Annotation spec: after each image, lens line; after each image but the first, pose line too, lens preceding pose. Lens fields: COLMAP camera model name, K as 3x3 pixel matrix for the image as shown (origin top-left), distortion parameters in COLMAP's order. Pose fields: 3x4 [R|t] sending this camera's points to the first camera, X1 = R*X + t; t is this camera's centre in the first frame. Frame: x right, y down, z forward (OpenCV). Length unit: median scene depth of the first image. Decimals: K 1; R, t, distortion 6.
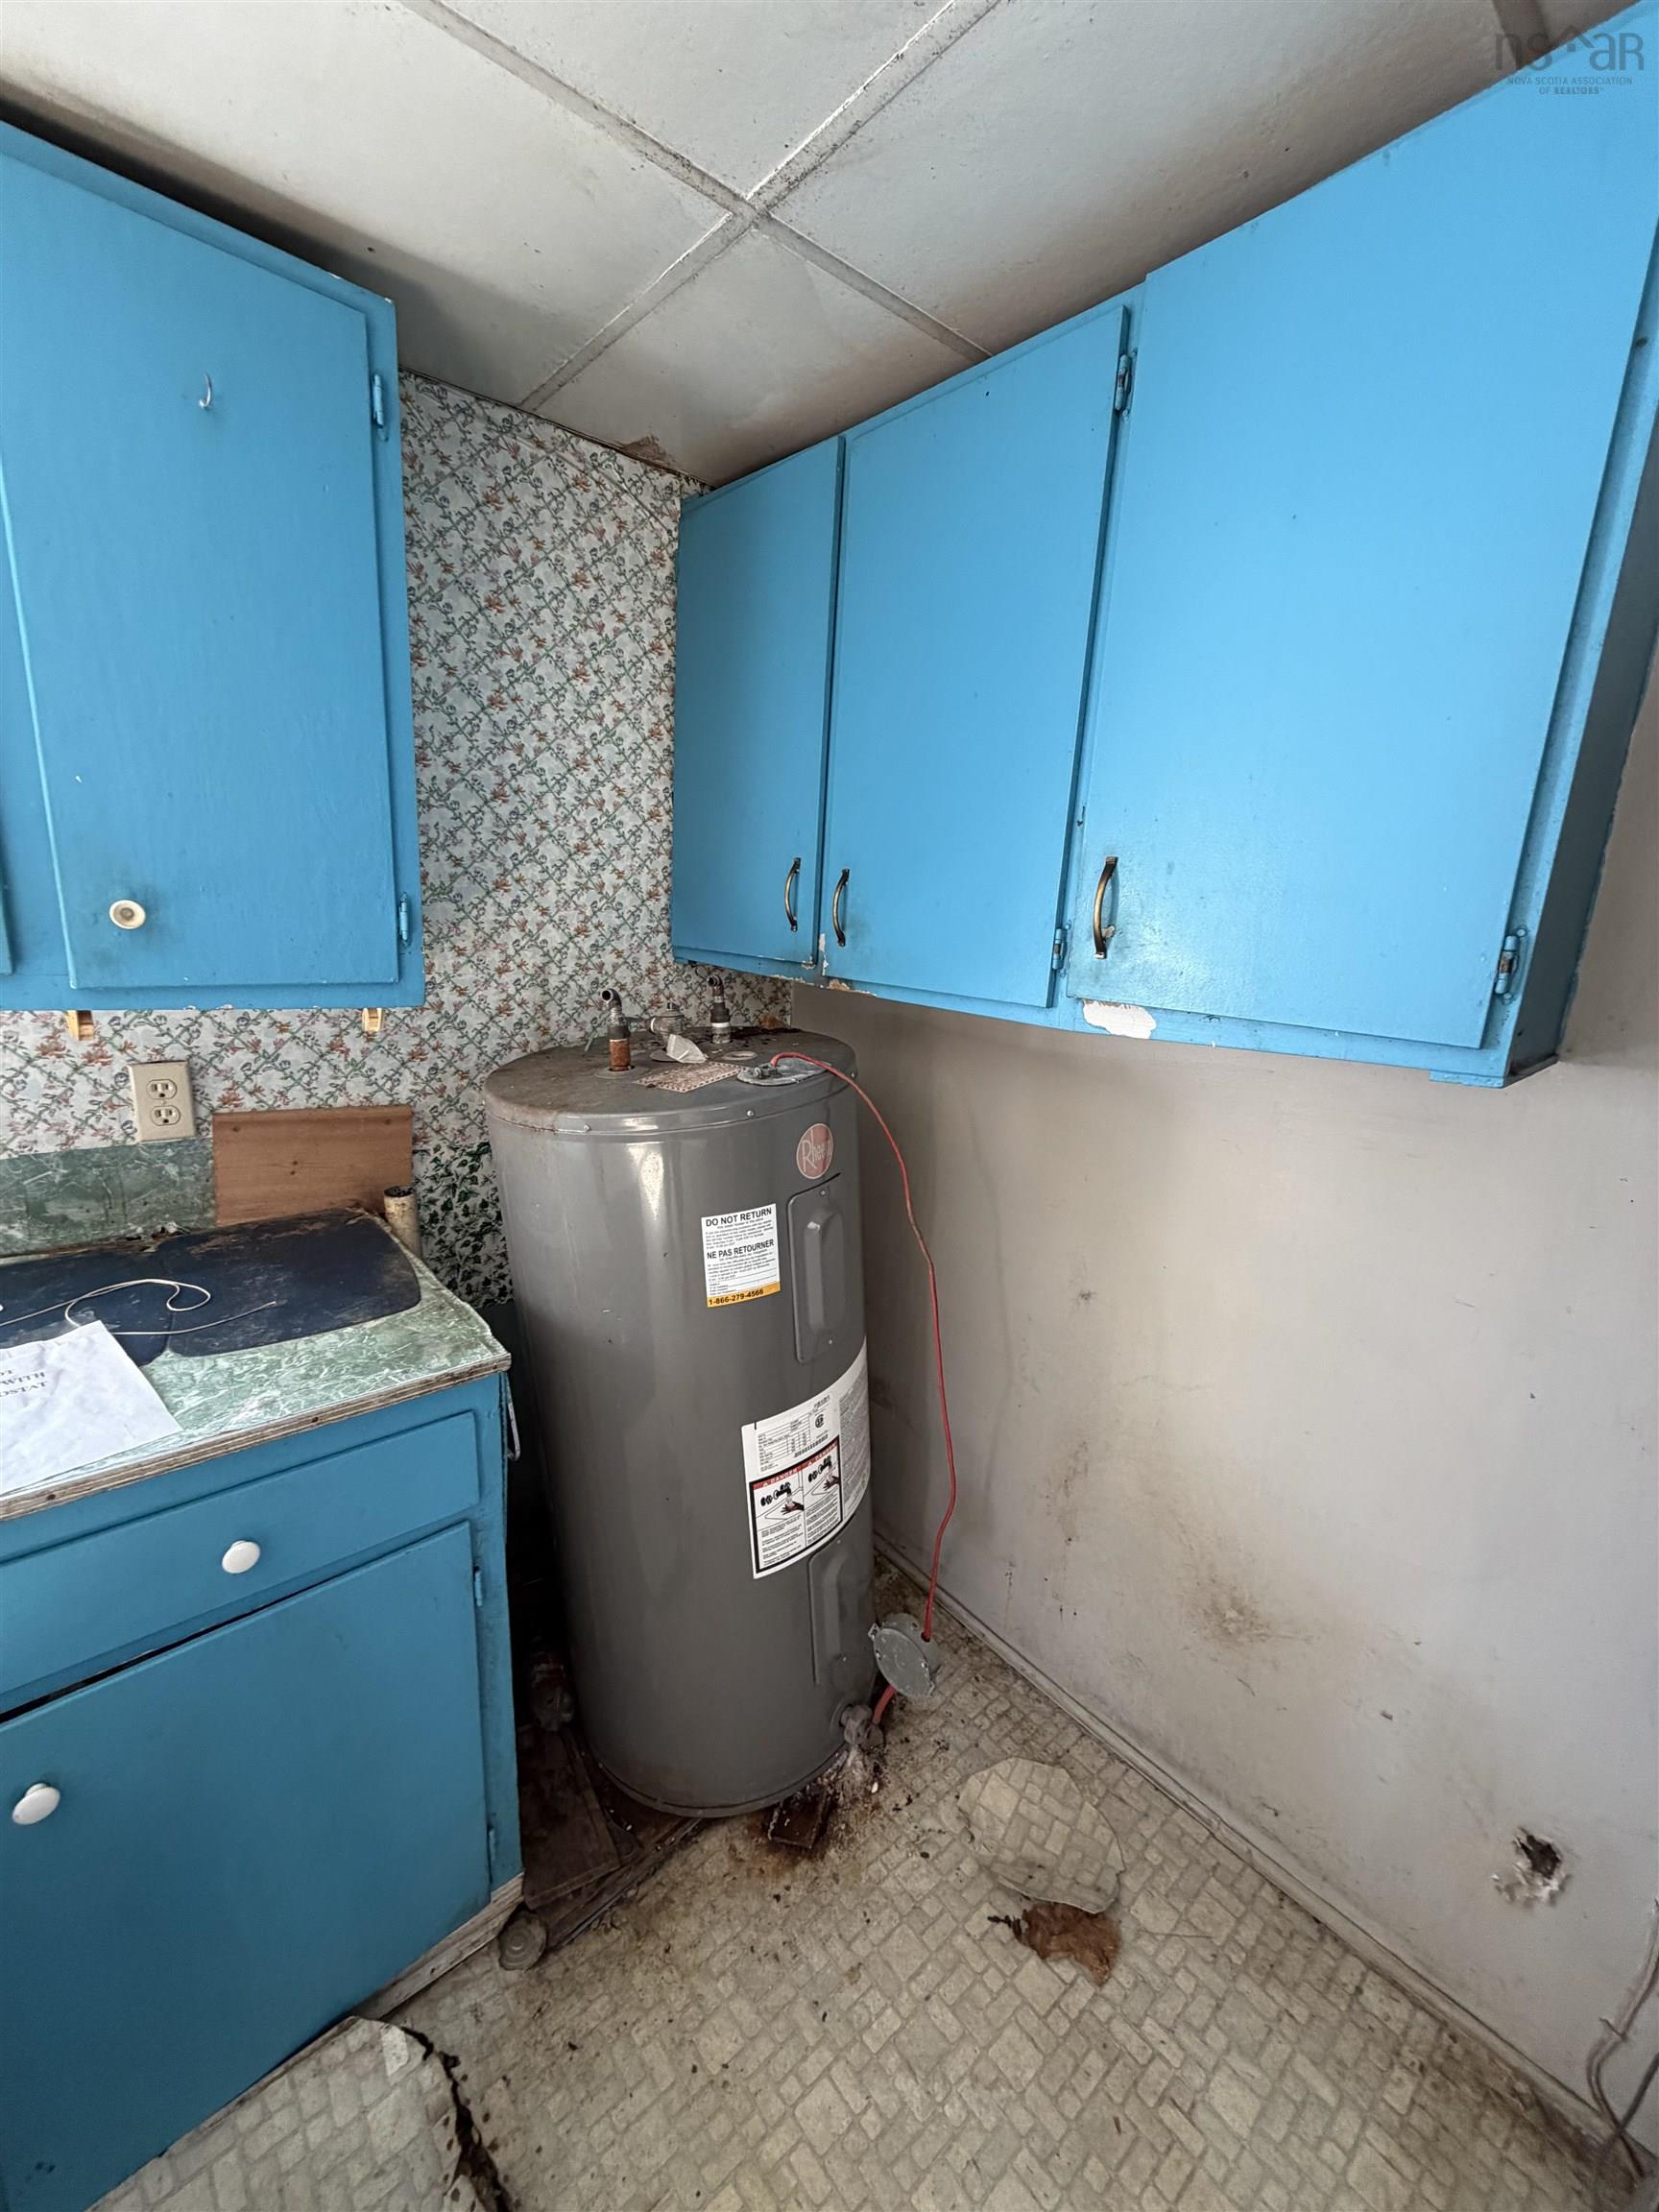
lens RADIAL K [[881.2, 0, 826.4], [0, 881.2, 1106.0], [0, 0, 1]] dist [0.001228, -0.000258]
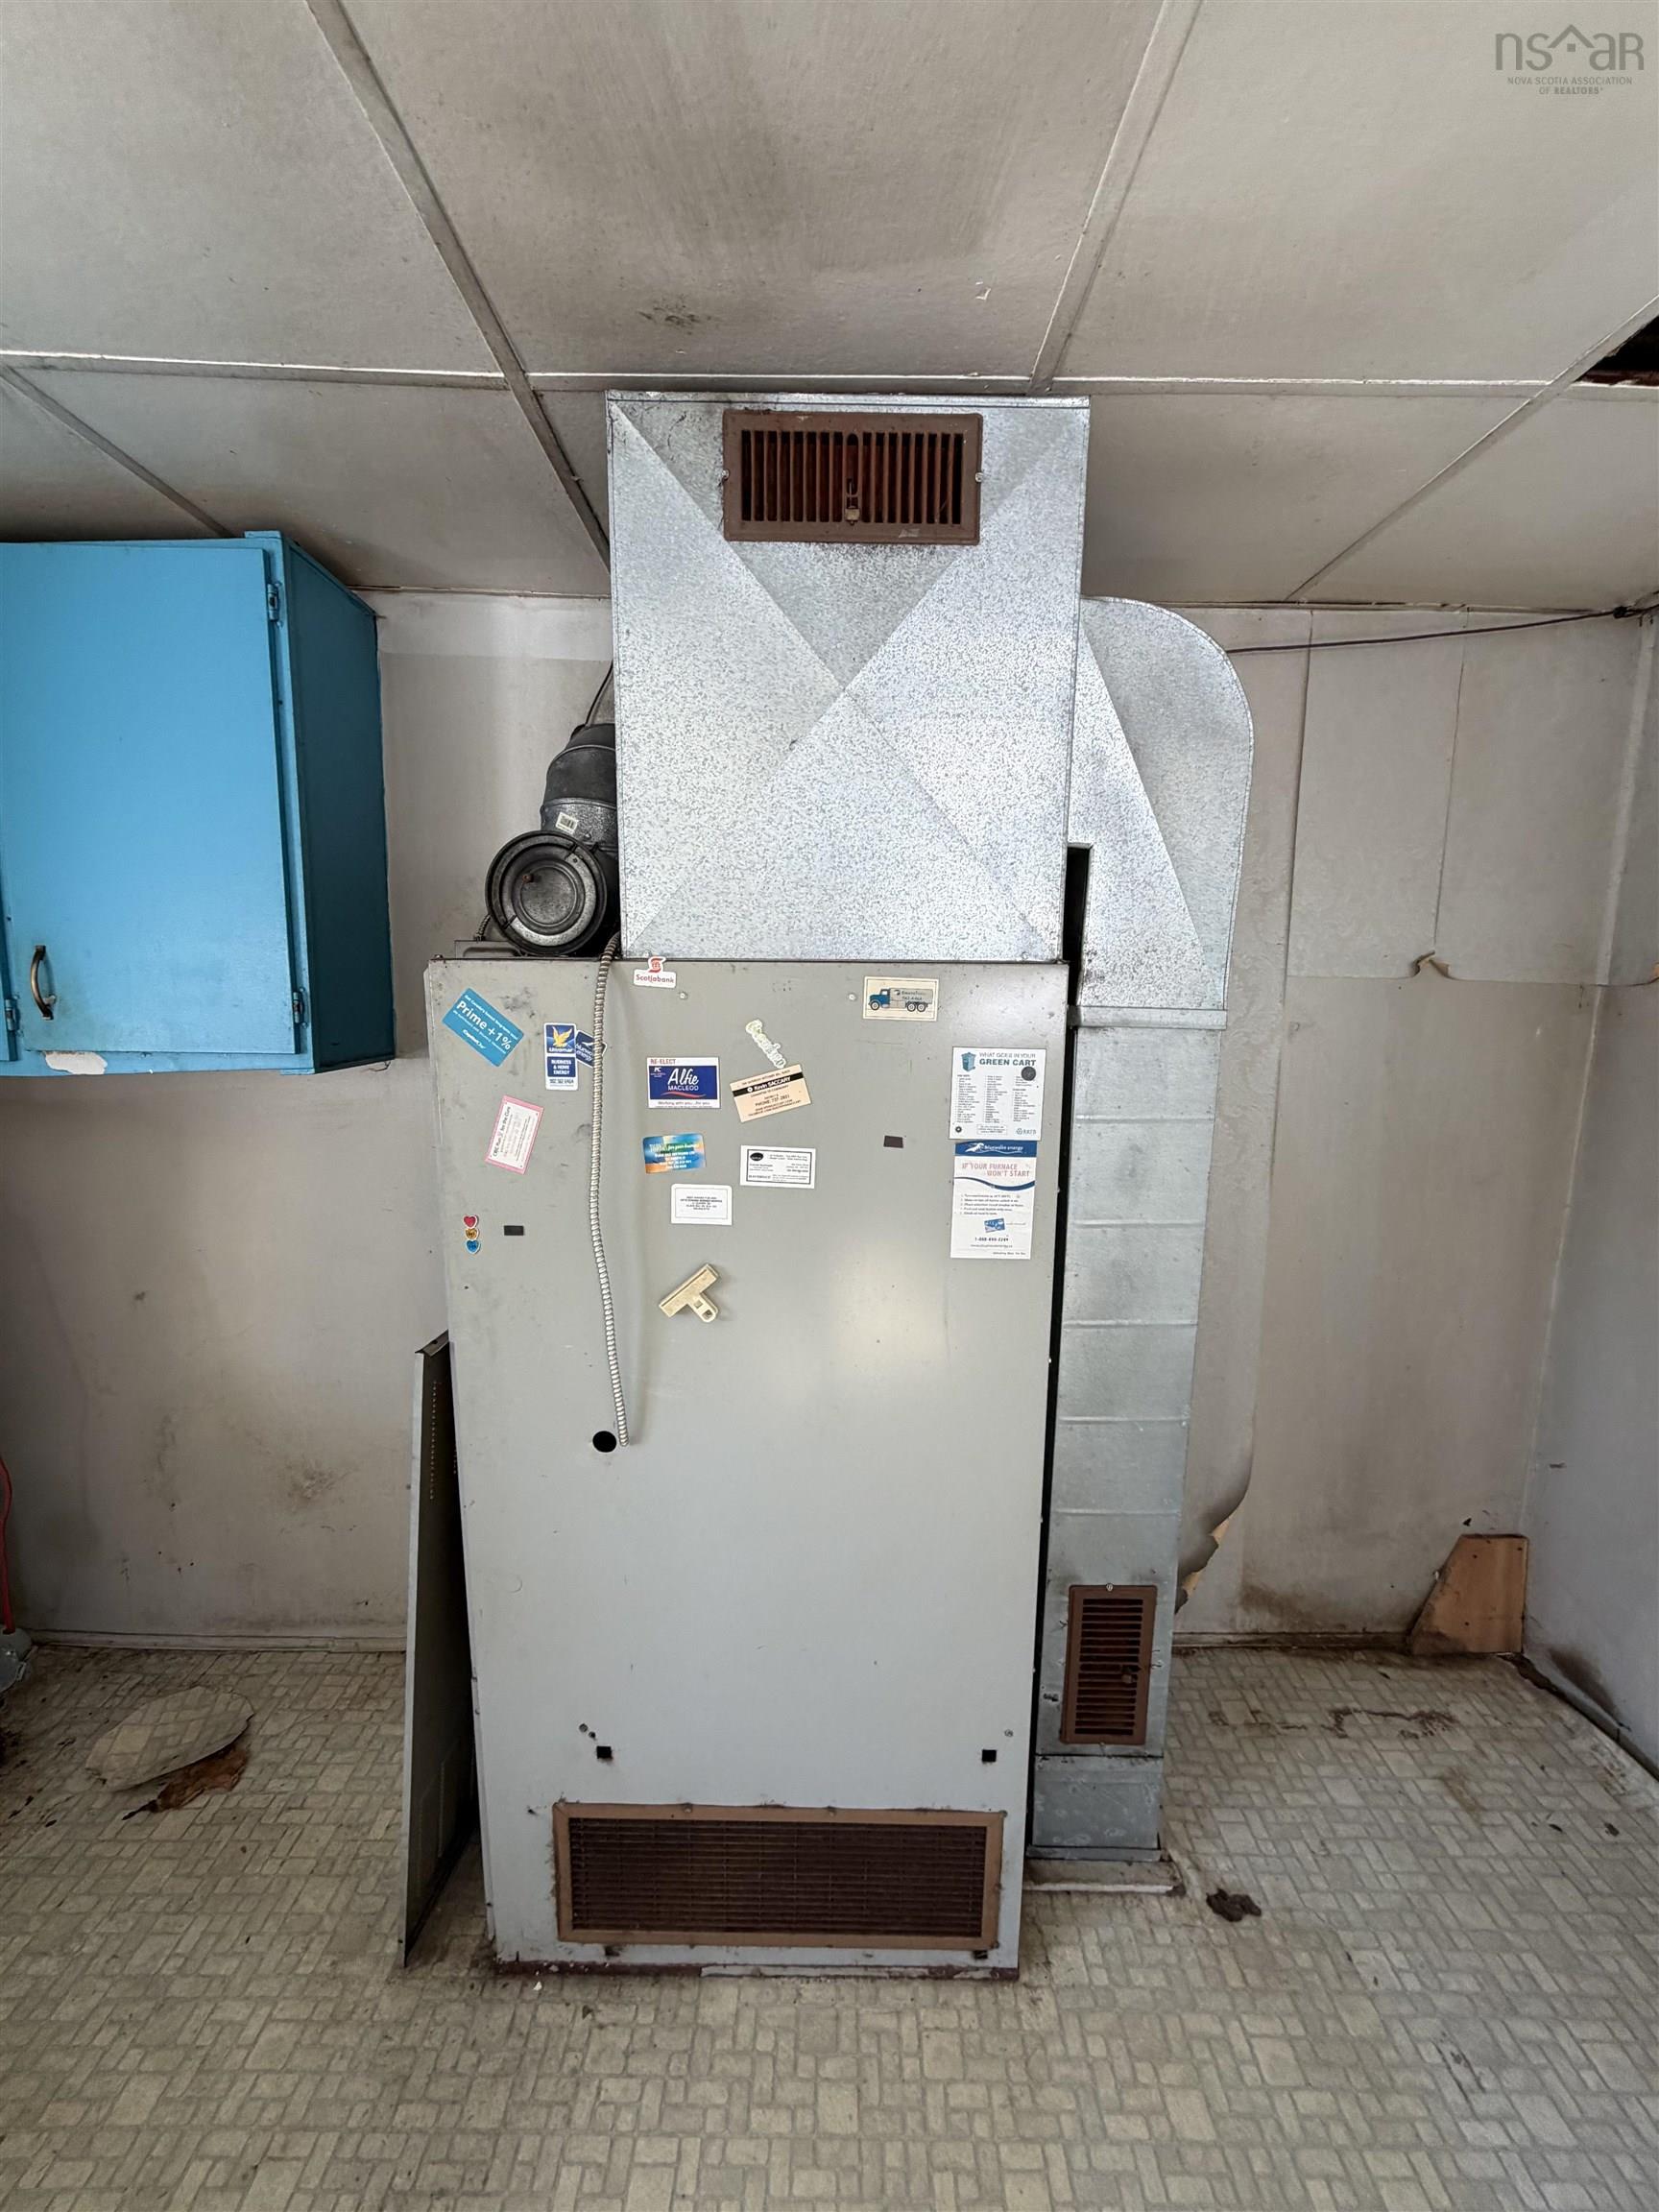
lens RADIAL K [[881.2, 0, 831.2], [0, 881.2, 1104.0], [0, 0, 1]] dist [0.001228, -0.000258]
pose [[0.649561, -0.144492, 0.746454, 0.061561], [0.187189, 0.981948, 0.027186, 0.134237], [-0.736907, 0.122069, 0.664882, -0.697767]]
